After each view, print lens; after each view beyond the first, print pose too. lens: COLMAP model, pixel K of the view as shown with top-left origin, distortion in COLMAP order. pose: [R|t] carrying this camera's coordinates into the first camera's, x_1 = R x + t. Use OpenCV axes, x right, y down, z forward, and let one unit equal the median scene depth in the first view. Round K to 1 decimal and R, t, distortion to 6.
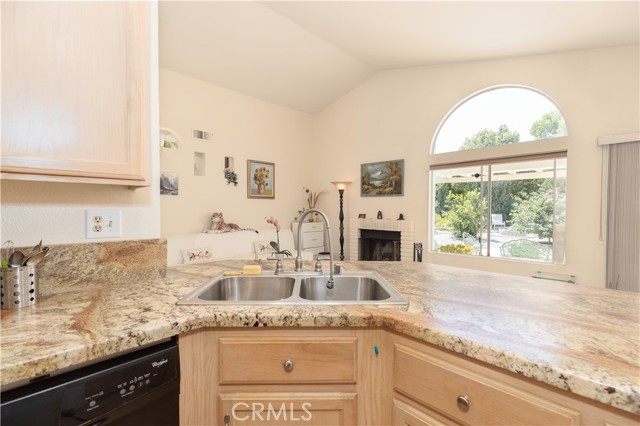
lens RADIAL K [[289.5, 0, 317.9], [0, 289.5, 216.4], [0, 0, 1]] dist [-0.002122, -0.000597]
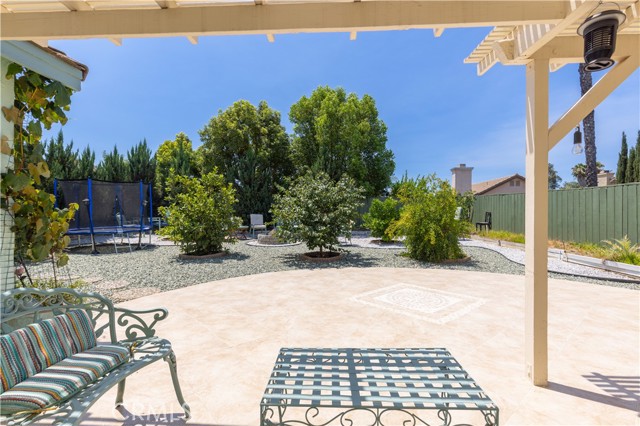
lens RADIAL K [[284.2, 0, 319.4], [0, 284.2, 215.8], [0, 0, 1]] dist [-0.002804, -0.000438]
pose [[0.734896, -0.006397, 0.678150, 0.317158], [0.017131, 0.999812, -0.009134, 0.008703], [-0.677963, 0.018330, 0.734867, 0.463977]]
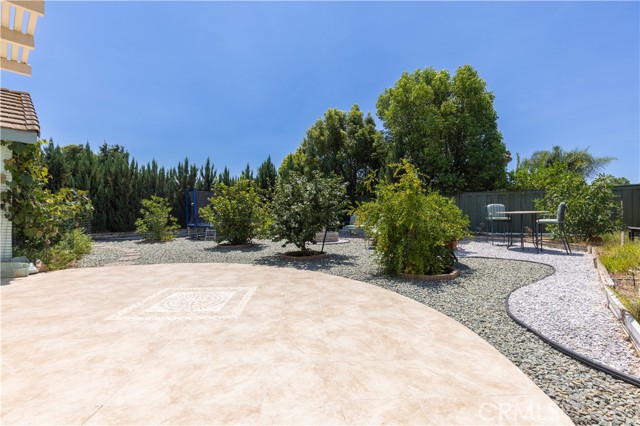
lens RADIAL K [[278.9, 0, 333.0], [0, 278.9, 214.6], [0, 0, 1]] dist [-0.001945, -0.000468]
pose [[0.995168, -0.001181, 0.098181, 0.726405], [0.003285, 0.999768, -0.021267, 0.015977], [-0.098133, 0.021487, 0.994941, 0.314782]]
